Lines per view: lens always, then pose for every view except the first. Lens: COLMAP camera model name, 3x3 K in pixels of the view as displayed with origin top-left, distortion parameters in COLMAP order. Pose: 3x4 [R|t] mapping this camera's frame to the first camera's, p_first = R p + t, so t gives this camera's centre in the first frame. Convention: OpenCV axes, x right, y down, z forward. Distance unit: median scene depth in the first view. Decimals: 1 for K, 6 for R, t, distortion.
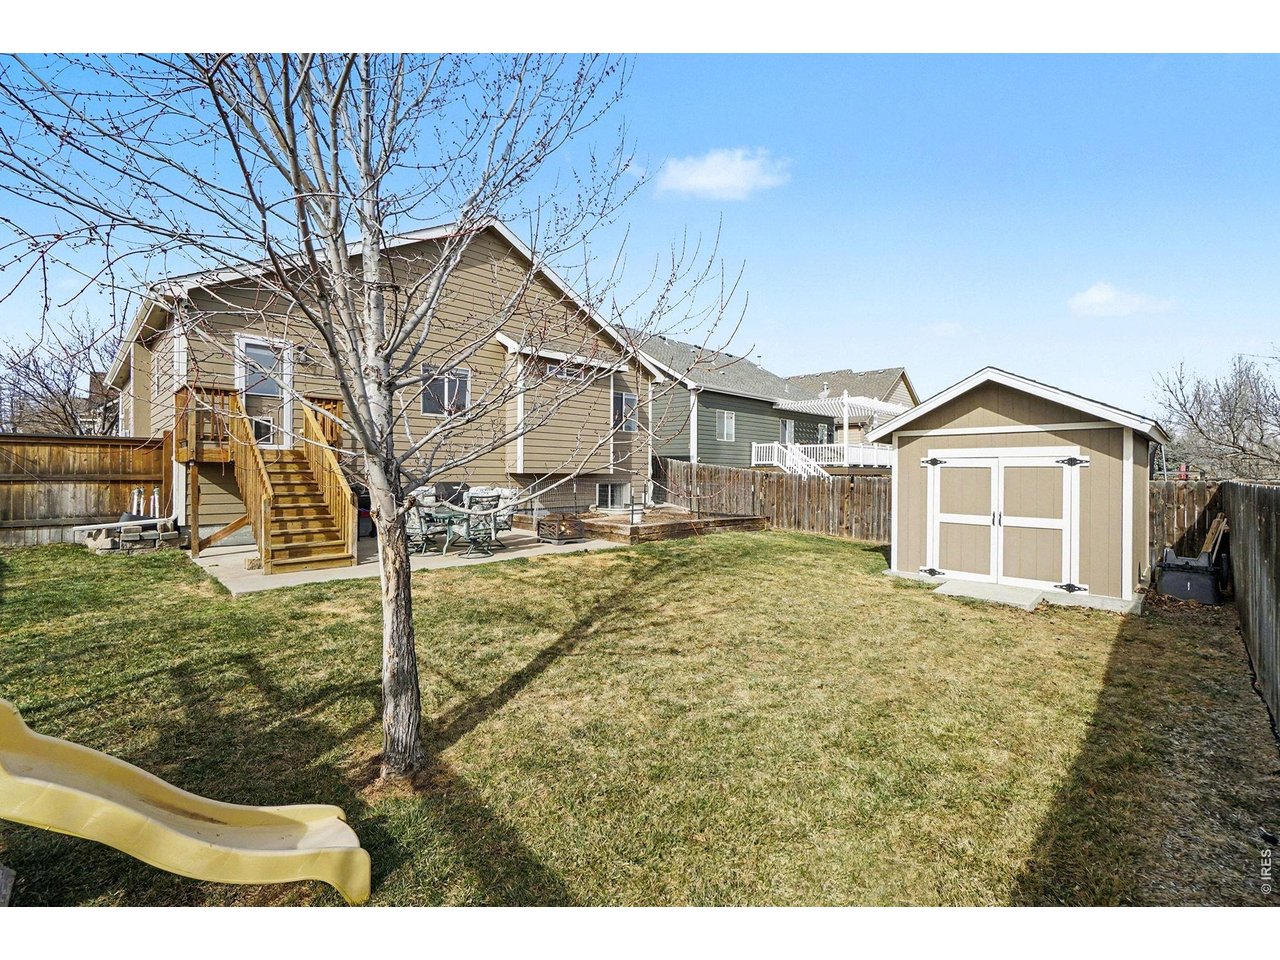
lens RADIAL K [[571.1, 0, 636.8], [0, 571.1, 477.5], [0, 0, 1]] dist [-0.010234, 0.001444]
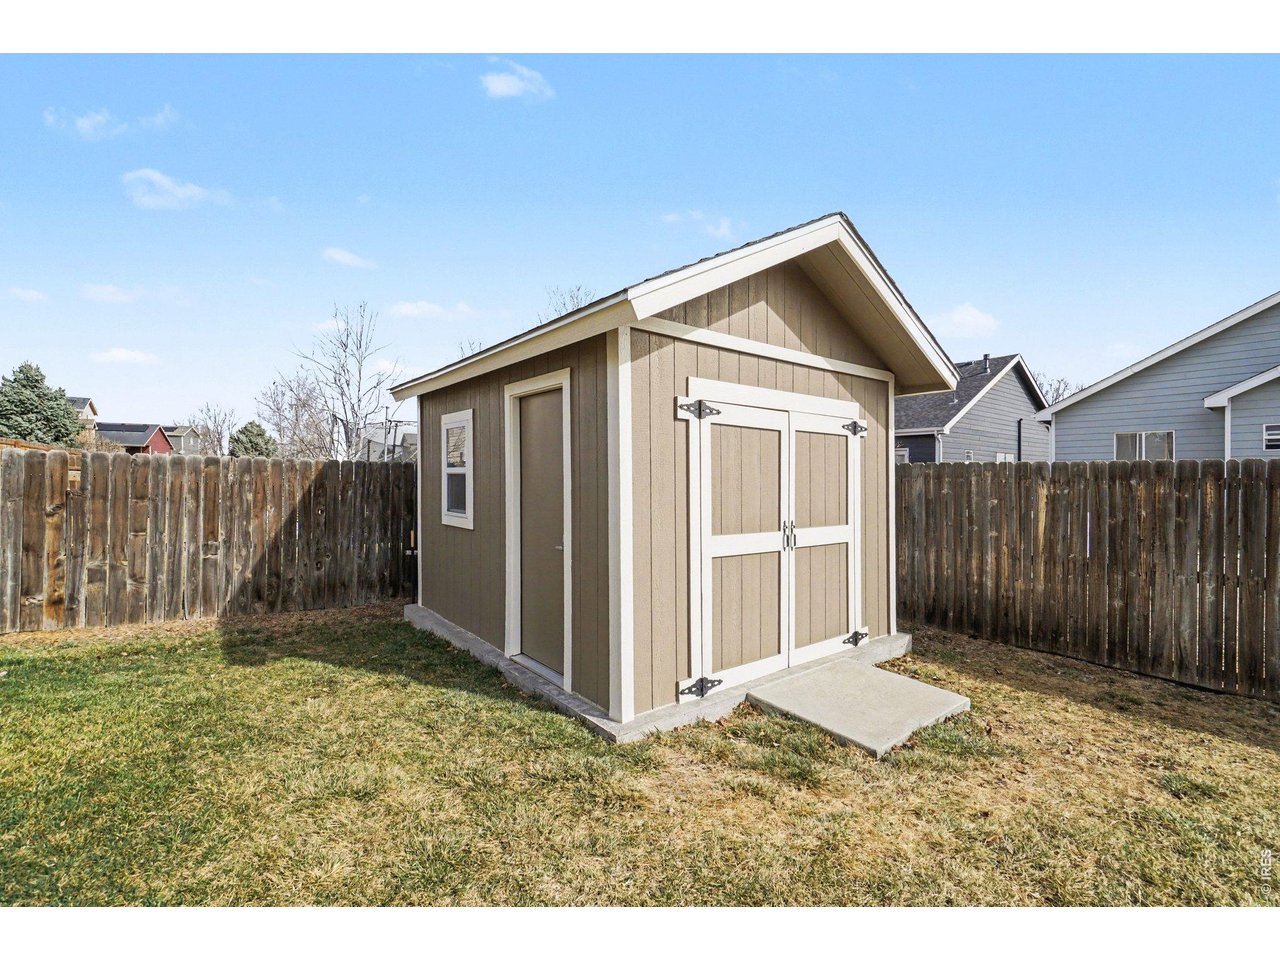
lens RADIAL K [[571.1, 0, 638.3], [0, 571.1, 477.4], [0, 0, 1]] dist [-0.010234, 0.001444]
pose [[0.118410, -0.005032, 0.992952, 0.087009], [-0.002173, 0.999983, 0.005327, 0.013523], [-0.992962, -0.002788, 0.118397, 0.721985]]
